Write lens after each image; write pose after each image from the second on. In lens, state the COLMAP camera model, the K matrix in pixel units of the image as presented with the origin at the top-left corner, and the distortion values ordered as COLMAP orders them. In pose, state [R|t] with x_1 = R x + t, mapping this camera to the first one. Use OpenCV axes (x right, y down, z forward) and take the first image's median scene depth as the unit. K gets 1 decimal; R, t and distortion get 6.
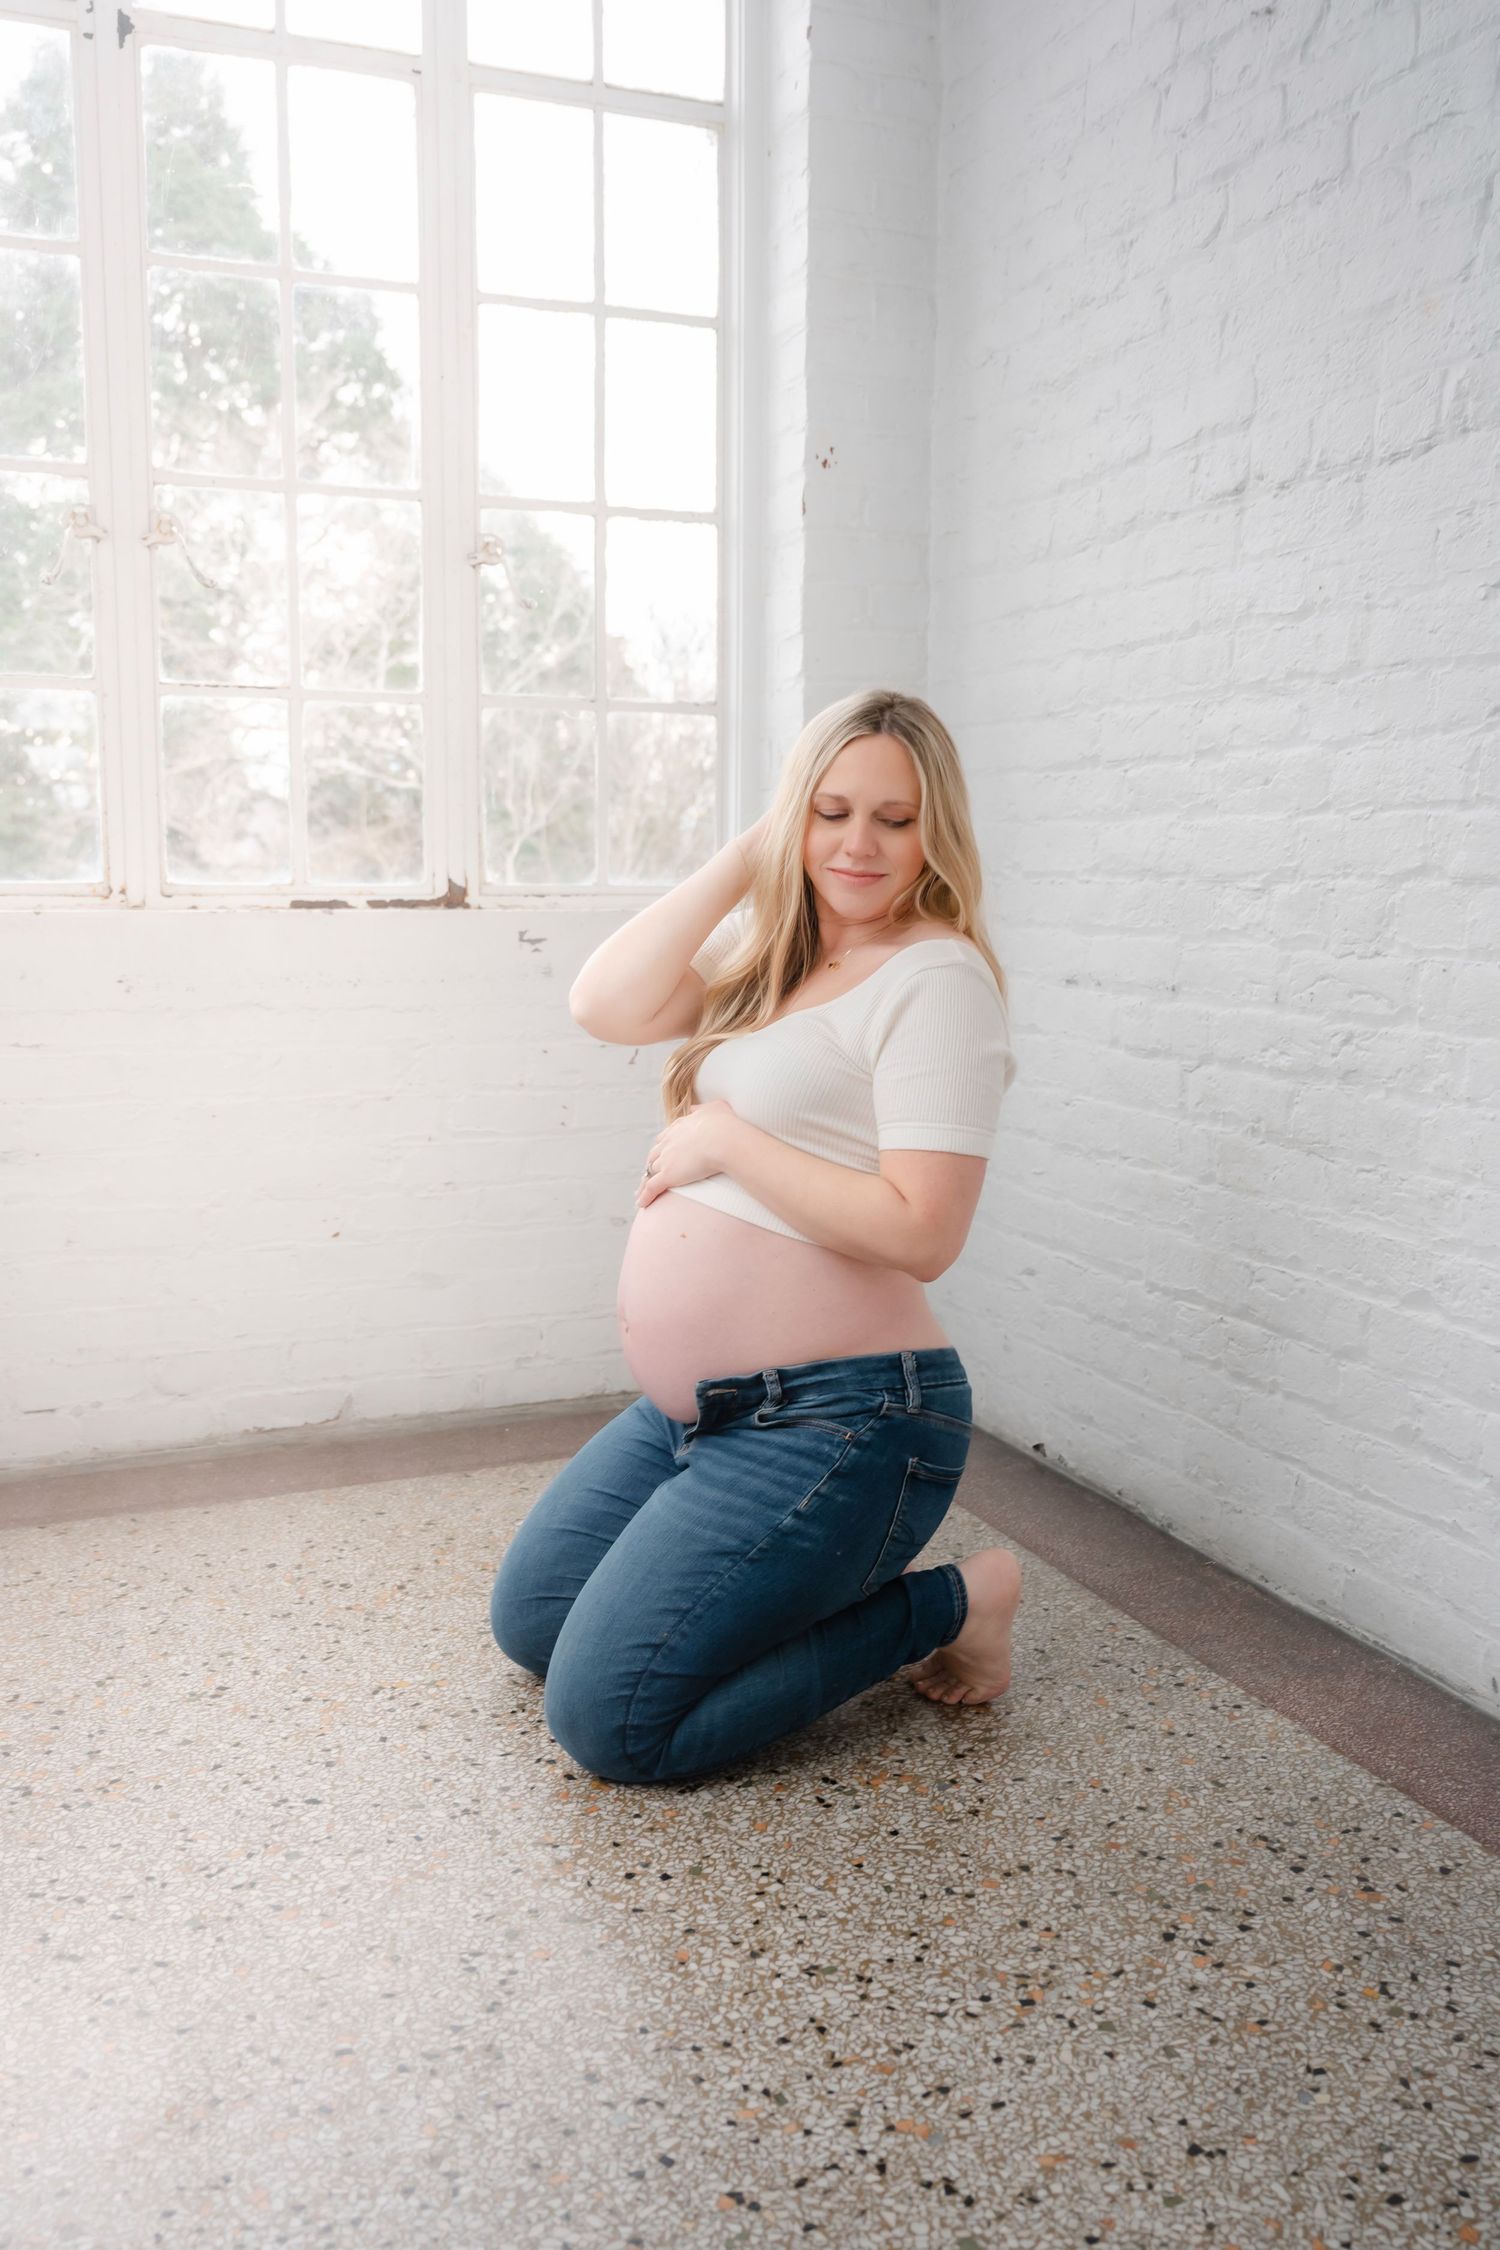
lens RADIAL K [[1970.9, 0, 765.3], [0, 1970.9, 1109.6], [0, 0, 1]] dist [-0.000547, -0.000234]
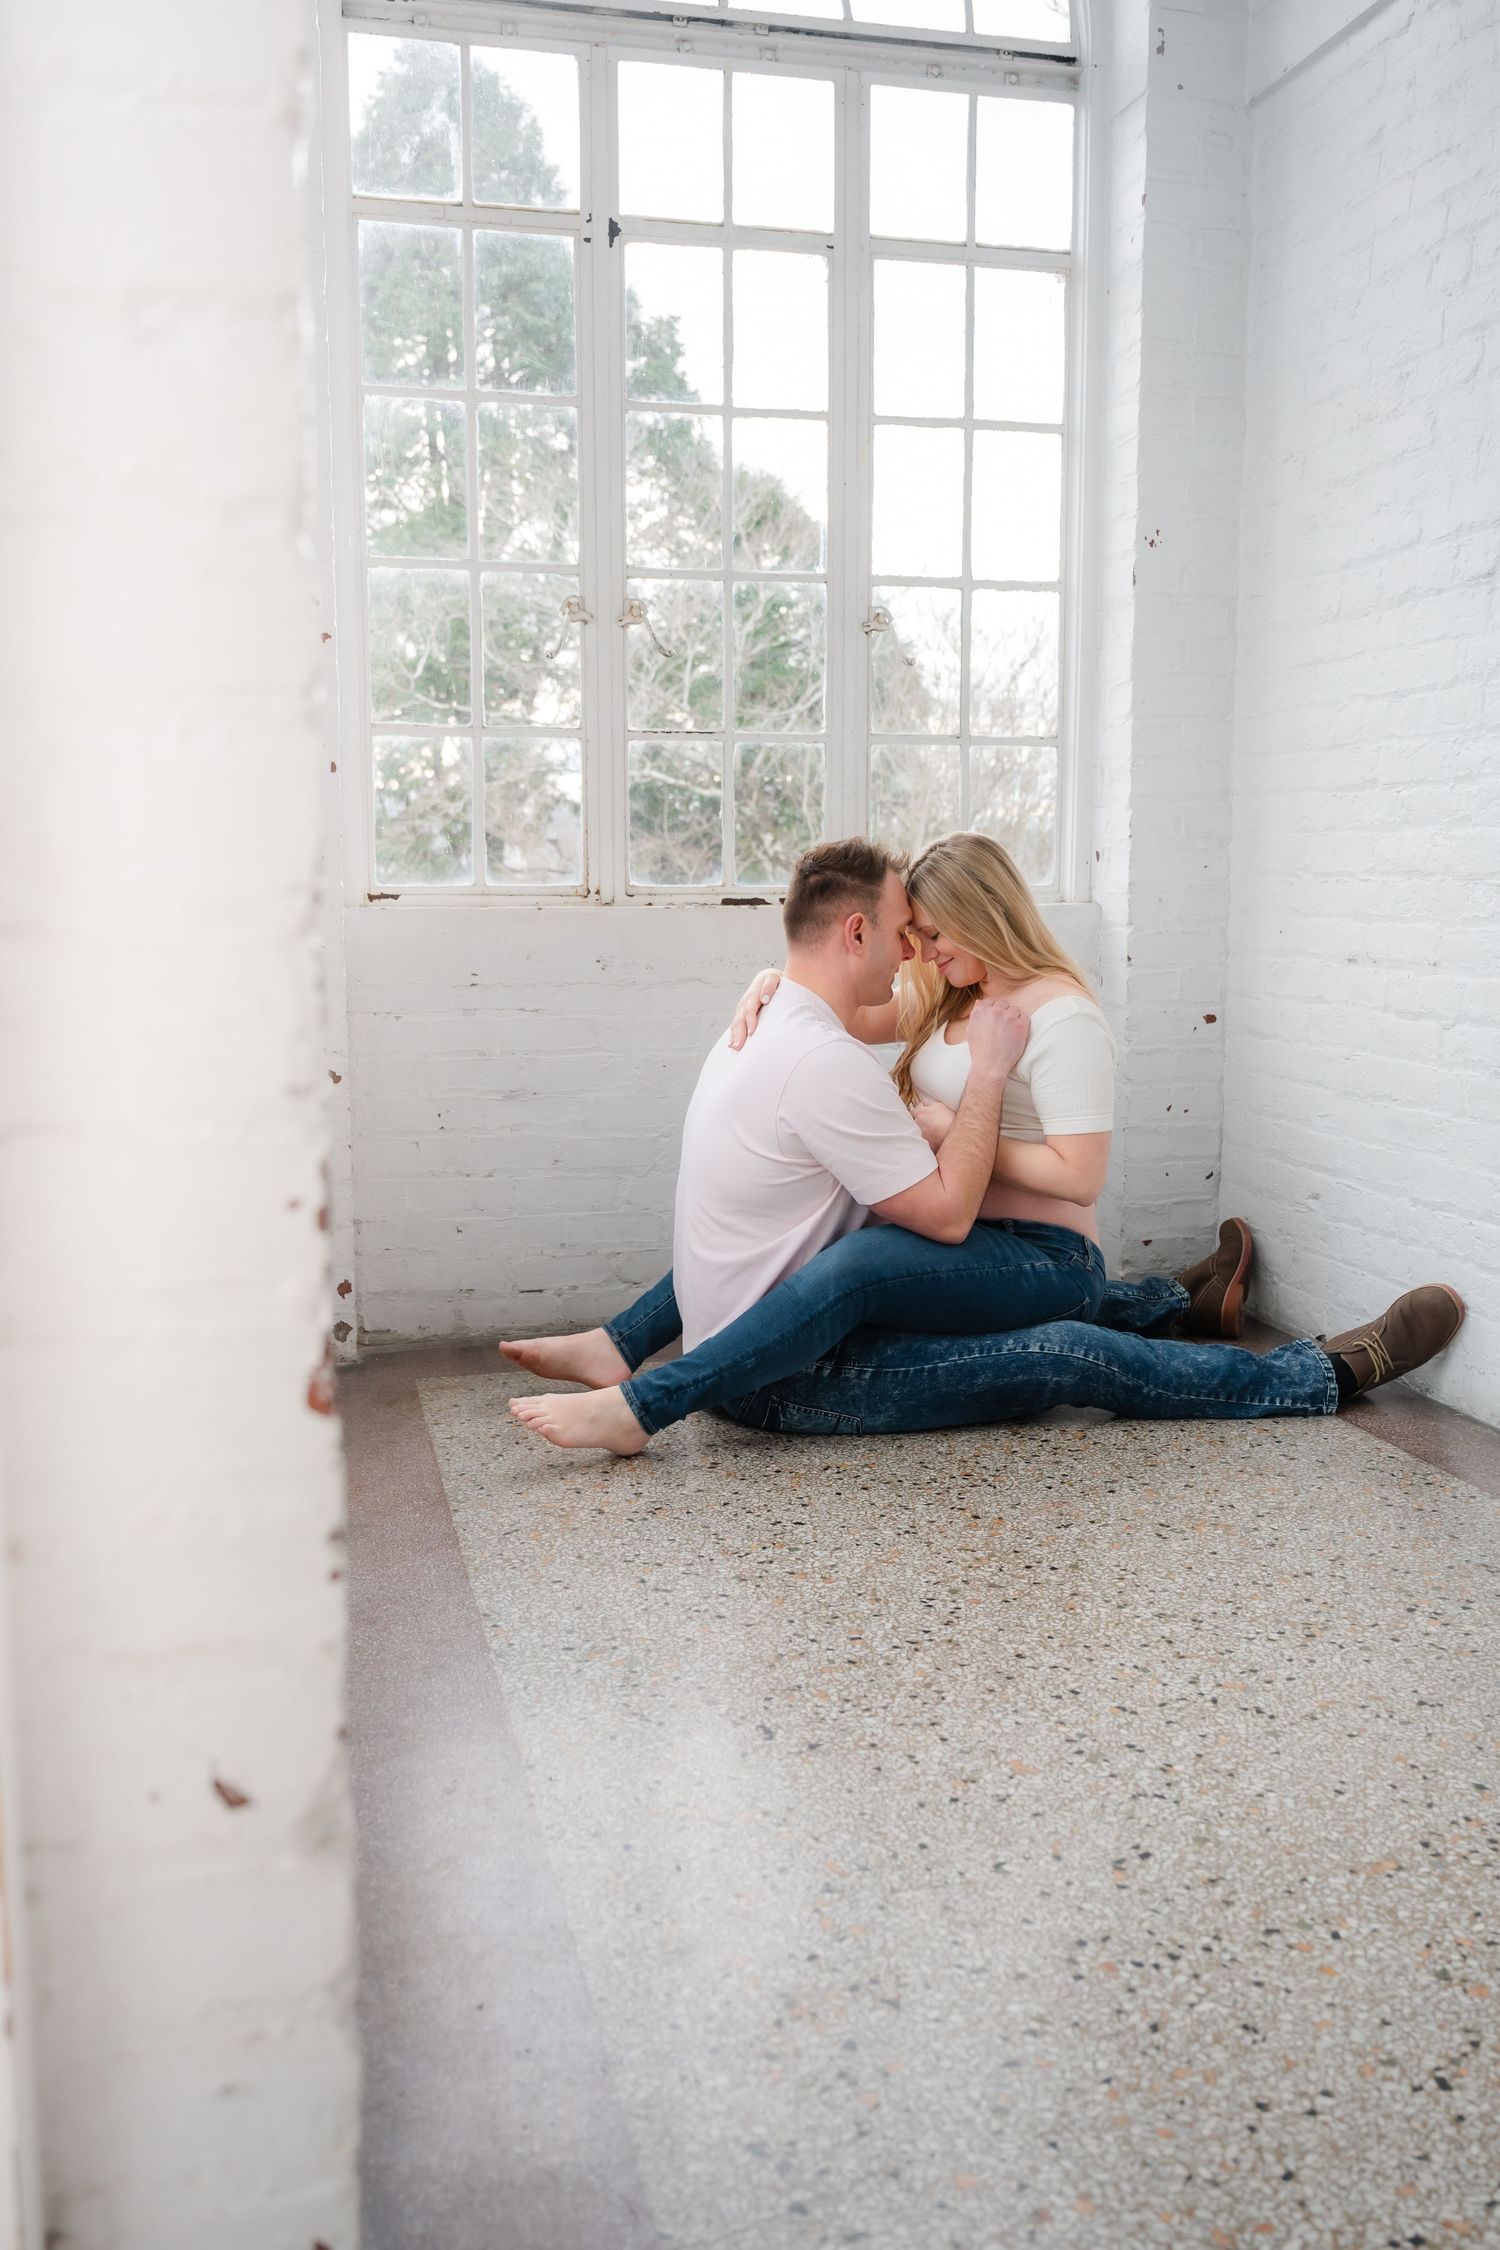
lens RADIAL K [[1991.0, 0, 755.5], [0, 1991.0, 1119.8], [0, 0, 1]] dist [-0.002779, 0.000203]
pose [[0.990243, 0.011030, -0.138917, -0.047661], [-0.010655, 0.999937, 0.003445, 0.039823], [0.138946, -0.001931, 0.990298, -0.335869]]
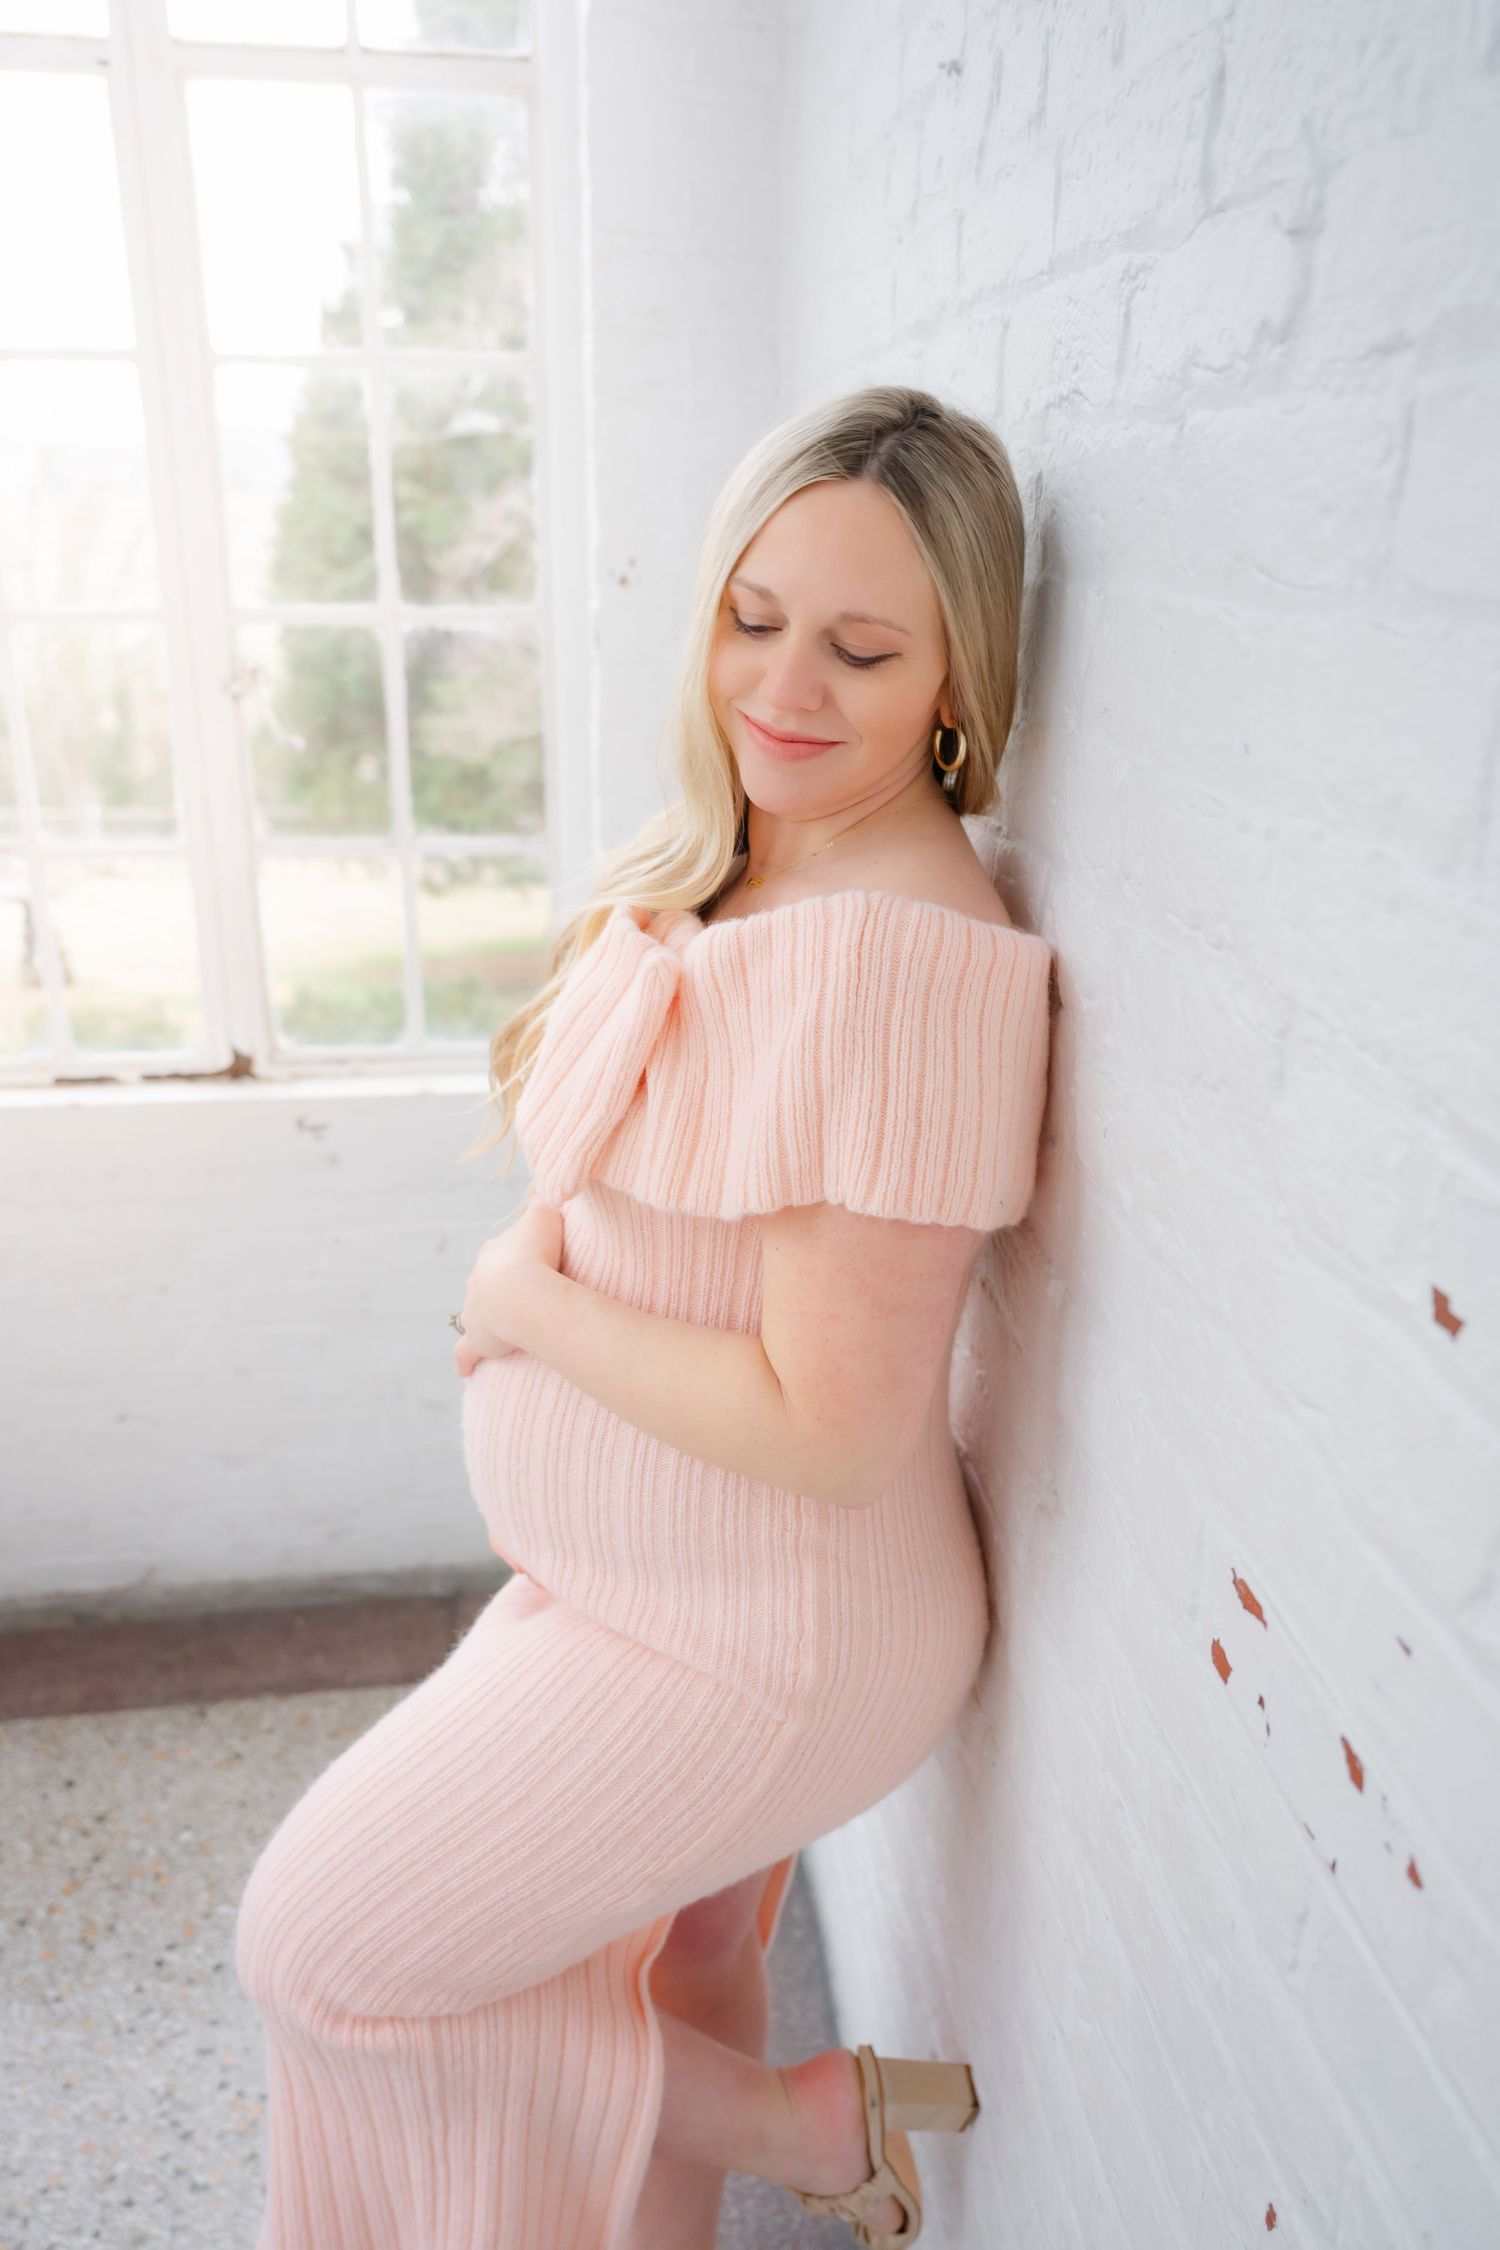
lens RADIAL K [[1688.7, 0, 752.3], [0, 1688.7, 1136.9], [0, 0, 1]] dist [0.006124, -0.003858]
pose [[0.968594, 0.092848, -0.230663, 0.314431], [-0.037083, 0.971232, 0.235229, -0.337304], [0.245868, -0.219288, 0.944172, 0.408743]]
